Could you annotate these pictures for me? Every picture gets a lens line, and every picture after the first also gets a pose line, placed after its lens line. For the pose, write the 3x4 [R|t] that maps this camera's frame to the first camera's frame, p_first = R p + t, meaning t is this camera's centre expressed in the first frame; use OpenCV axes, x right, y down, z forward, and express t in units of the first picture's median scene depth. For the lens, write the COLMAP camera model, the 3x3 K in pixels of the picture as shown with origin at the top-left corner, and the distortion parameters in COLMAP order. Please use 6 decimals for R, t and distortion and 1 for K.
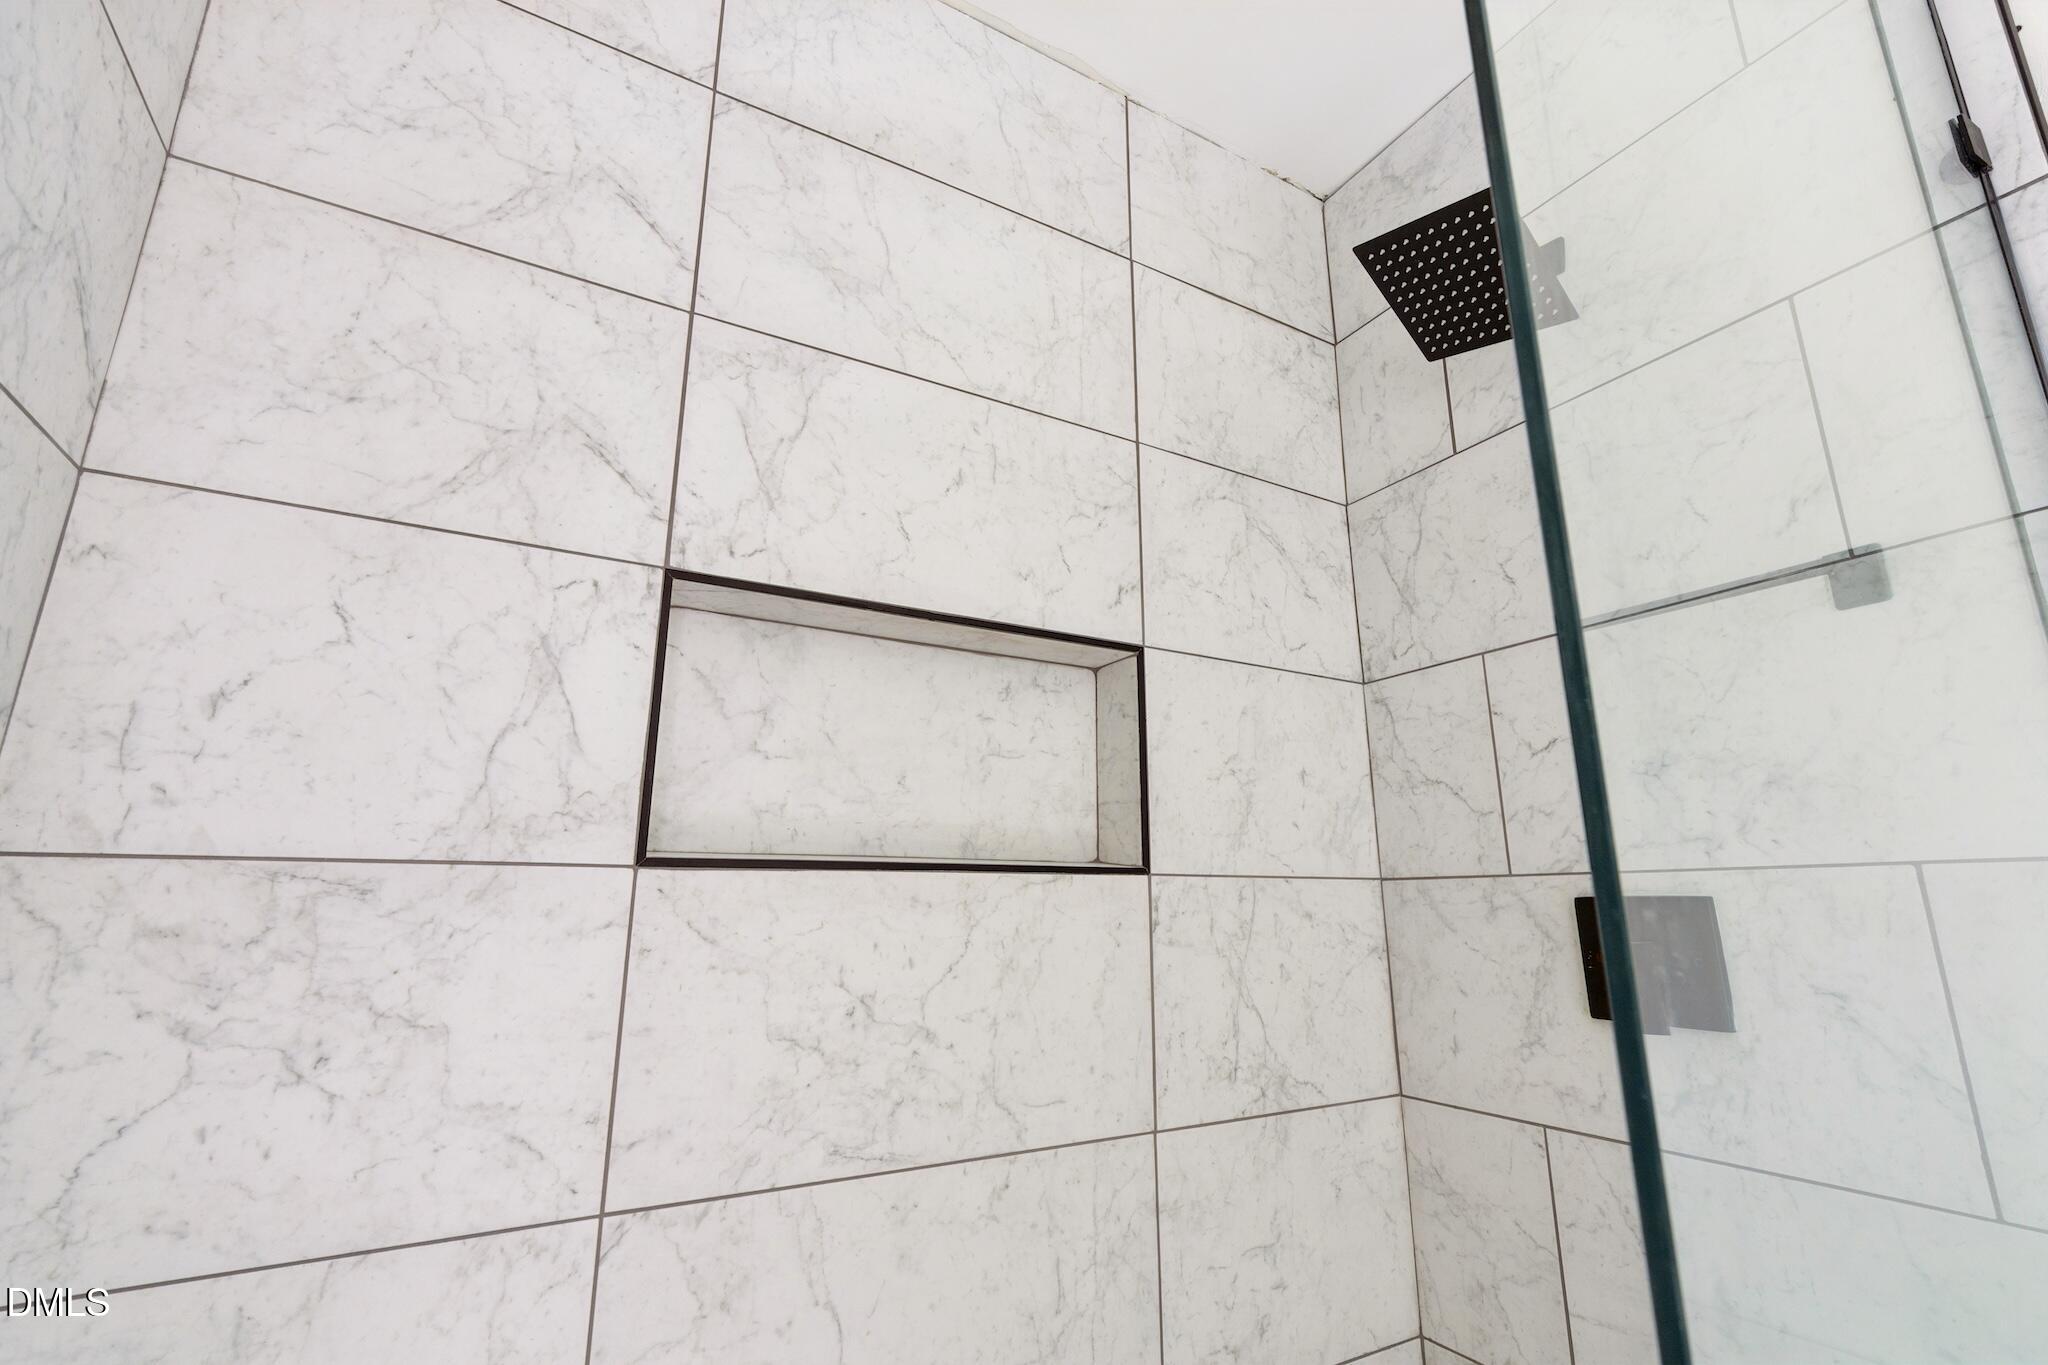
lens RADIAL K [[921.9, 0, 1026.7], [0, 921.9, 676.6], [0, 0, 1]] dist [-0.005739, 0.001122]
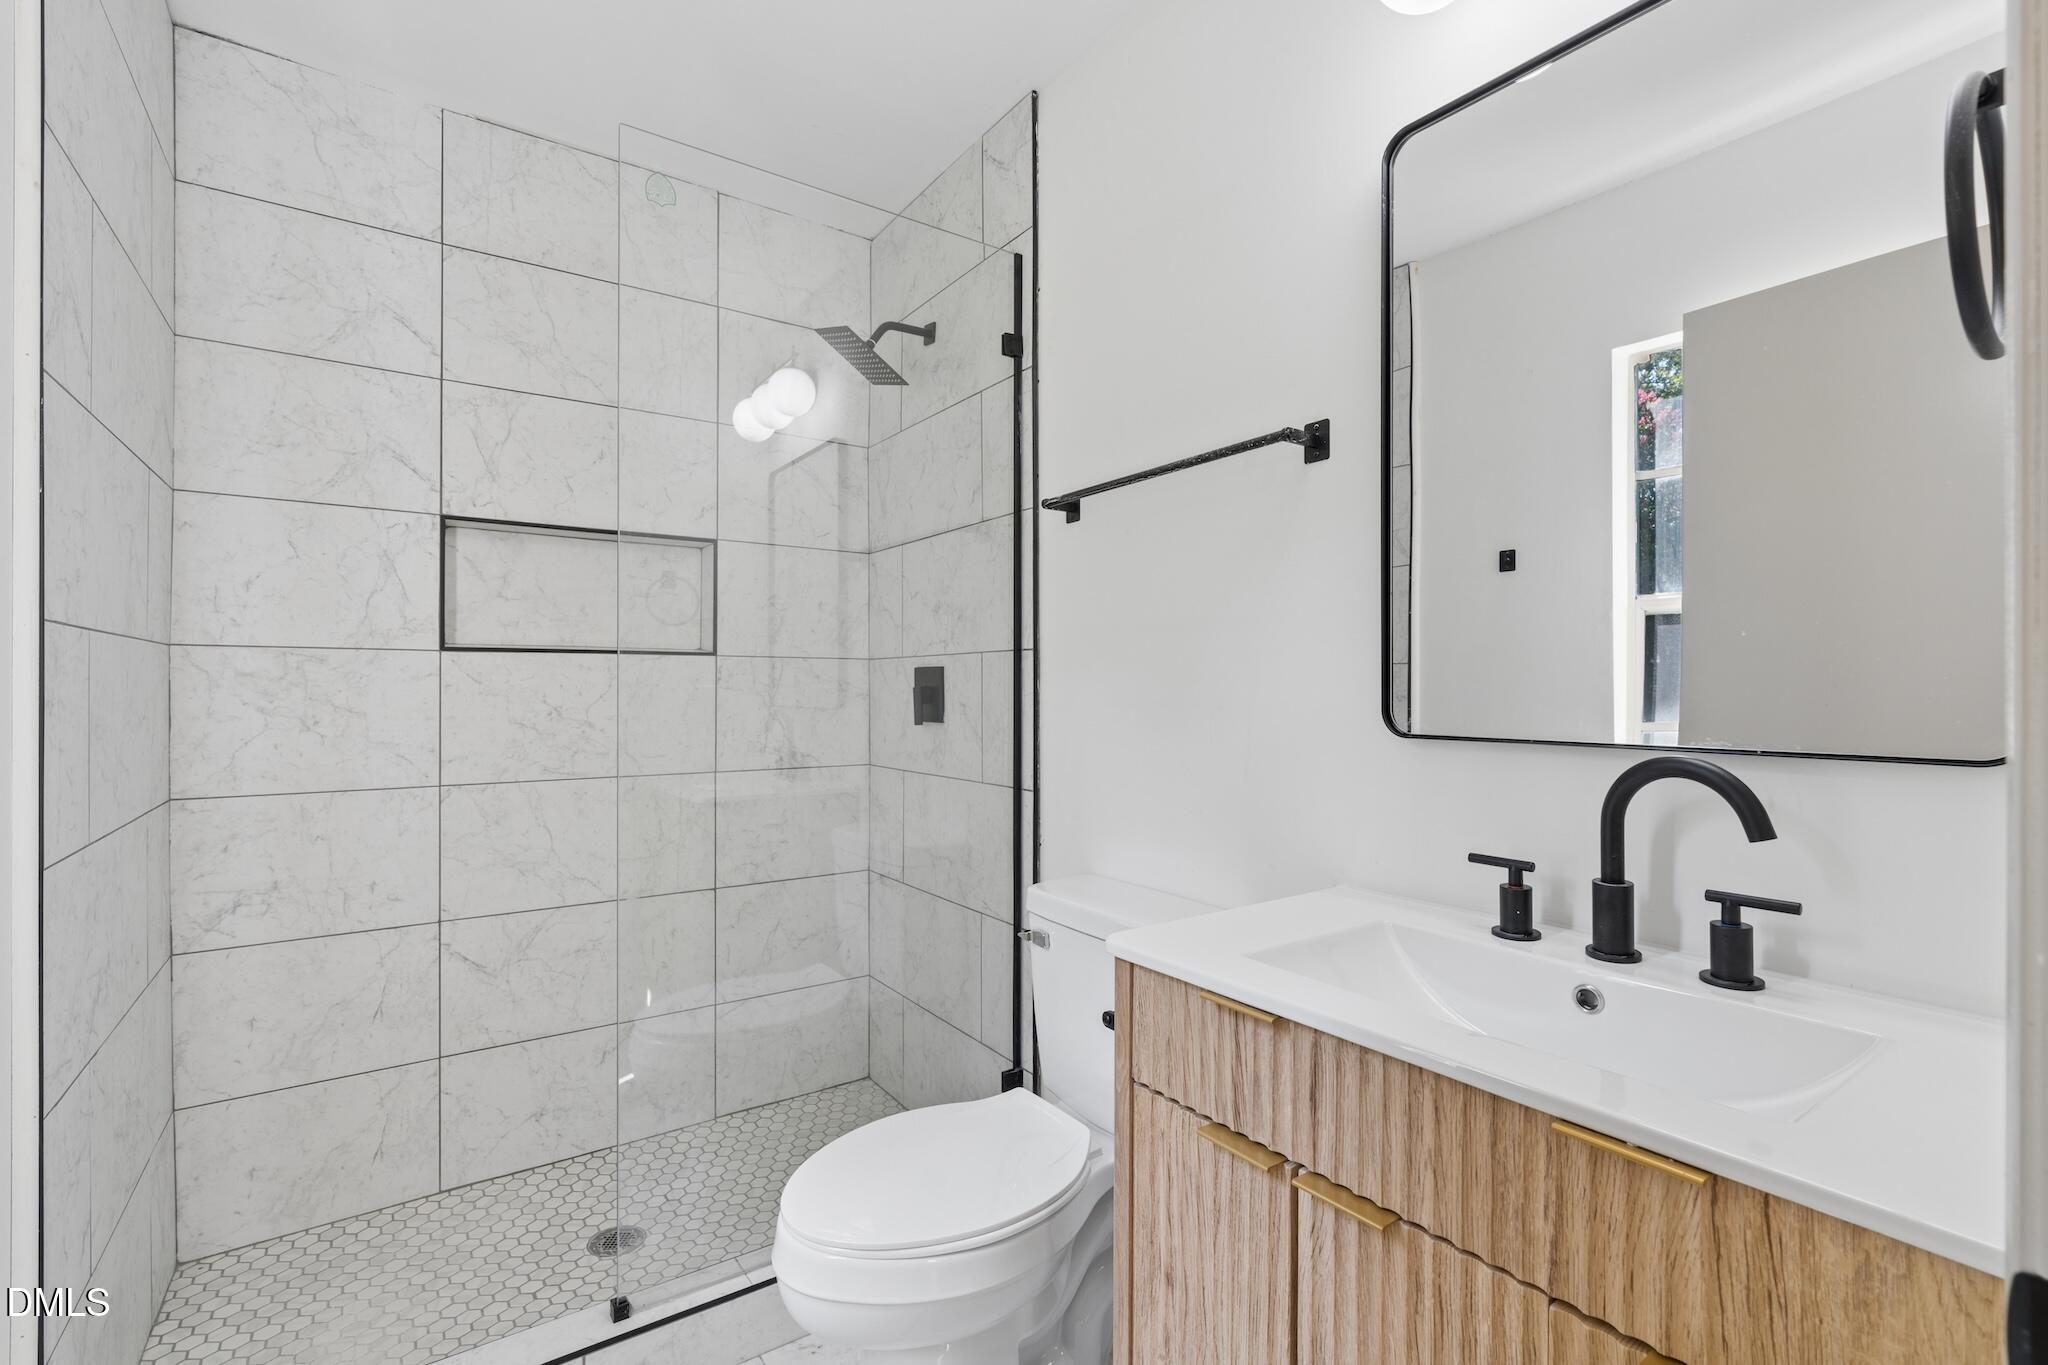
lens RADIAL K [[918.5, 0, 1011.2], [0, 918.5, 687.1], [0, 0, 1]] dist [-0.001284, 0.000105]
pose [[0.995416, 0.001889, 0.095625, 0.737194], [-0.024579, 0.971279, 0.236672, -0.269728], [-0.092431, -0.237937, 0.966872, -1.304986]]
